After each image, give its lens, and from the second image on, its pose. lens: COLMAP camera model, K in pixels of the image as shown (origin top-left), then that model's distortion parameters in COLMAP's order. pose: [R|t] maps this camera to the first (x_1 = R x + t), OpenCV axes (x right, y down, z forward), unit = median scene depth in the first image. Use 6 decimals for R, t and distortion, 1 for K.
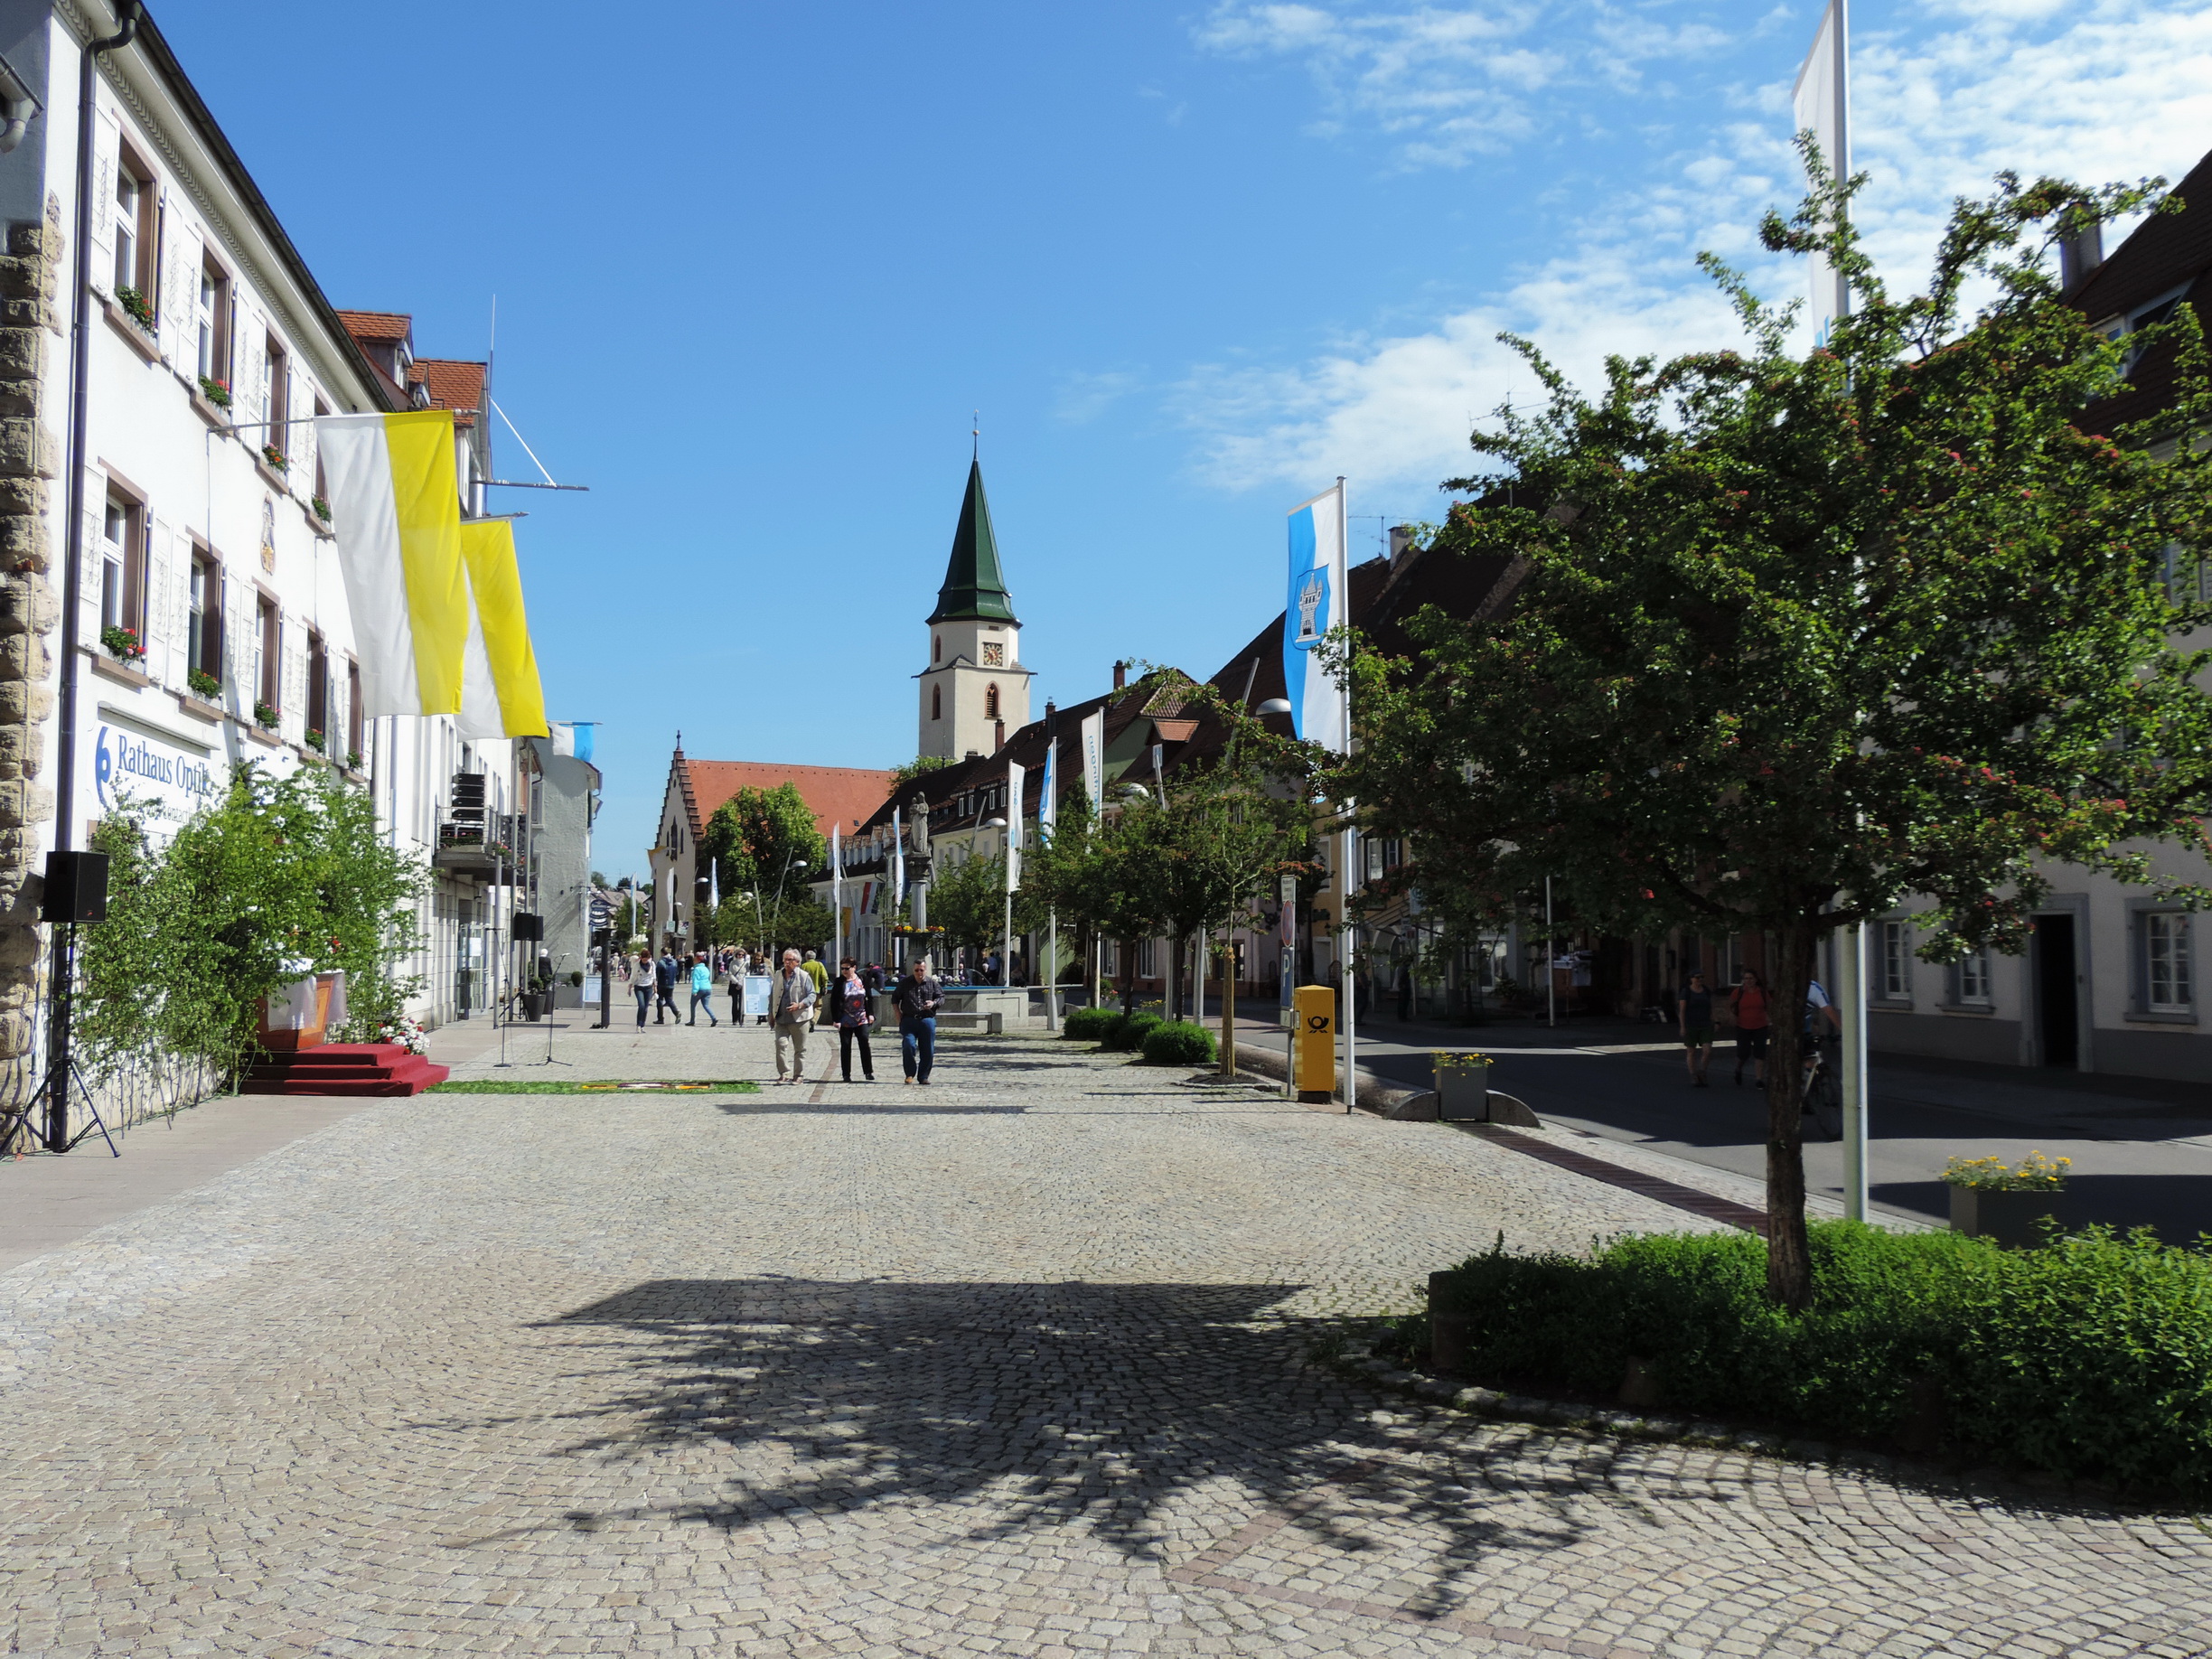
lens RADIAL K [[1919.8, 0, 1104.4], [0, 1919.8, 831.8], [0, 0, 1]] dist [-0.004316, -0.001454]
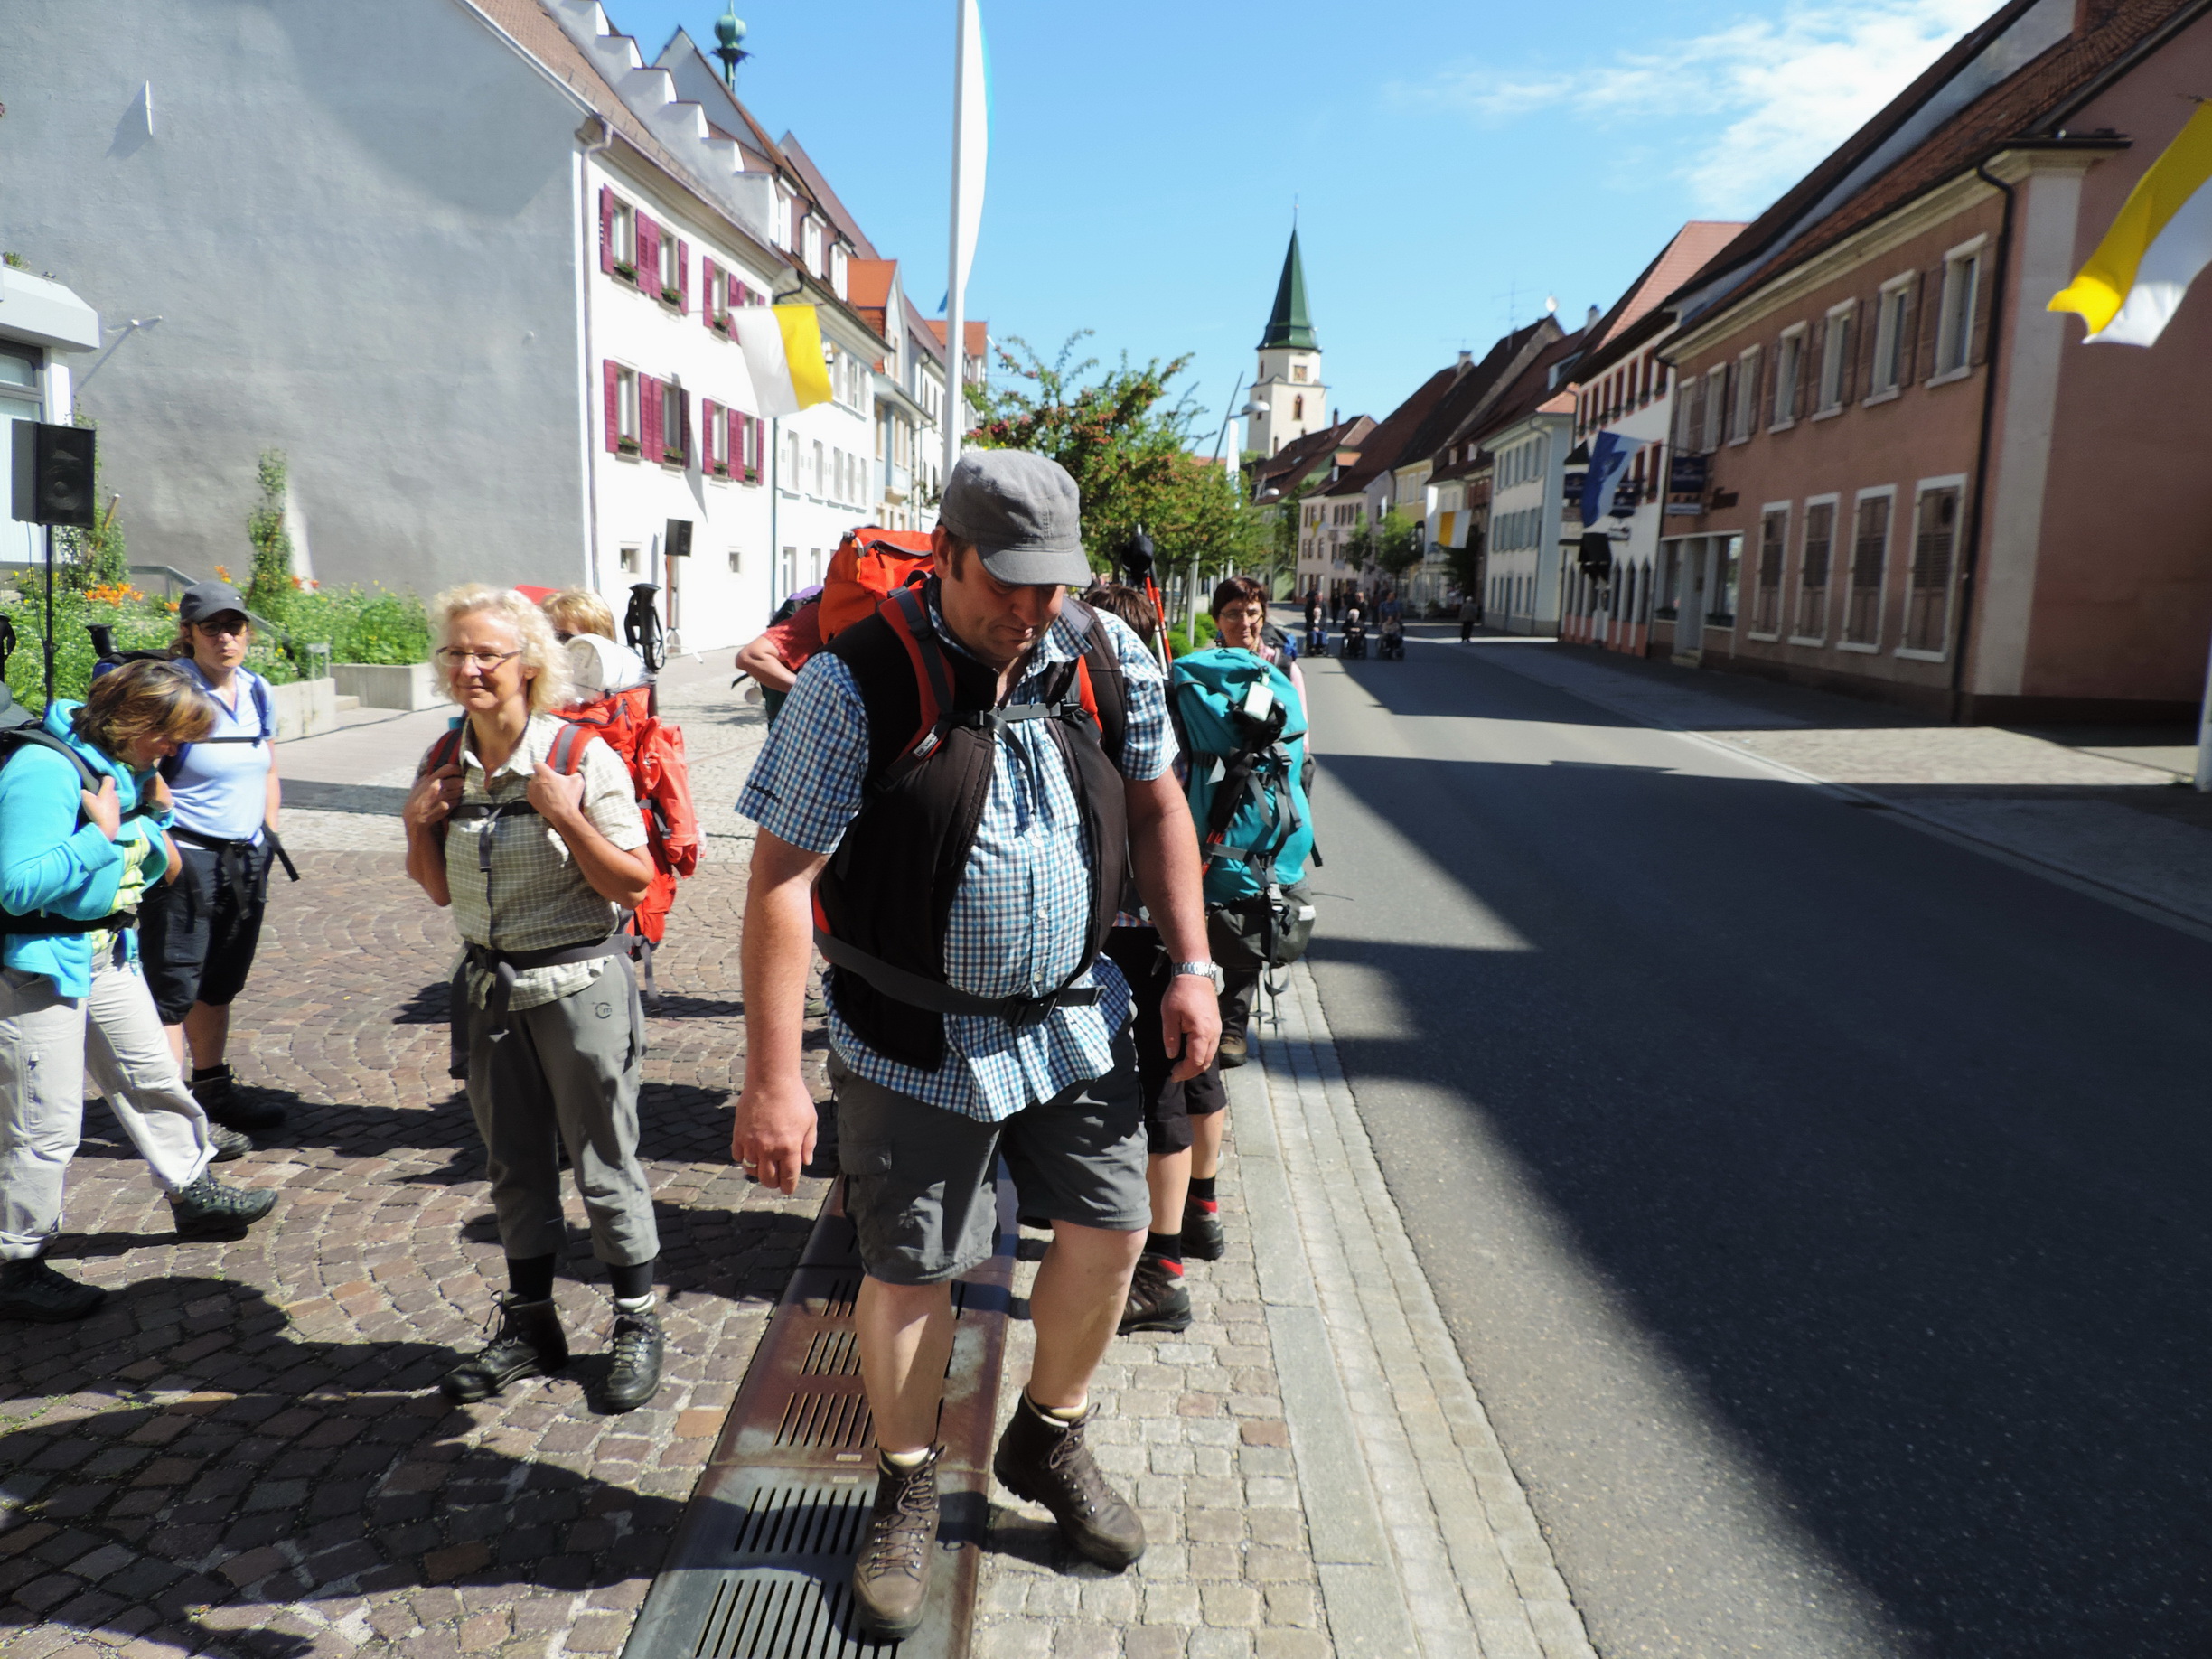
lens RADIAL K [[1570.2, 0, 1110.1], [0, 1570.2, 846.9], [0, 0, 1]] dist [-0.024776, 0.001779]
pose [[0.978016, 0.065403, -0.198008, 0.057955], [-0.018681, 0.973204, 0.229182, -0.013848], [0.207691, -0.220445, 0.953031, -0.221019]]
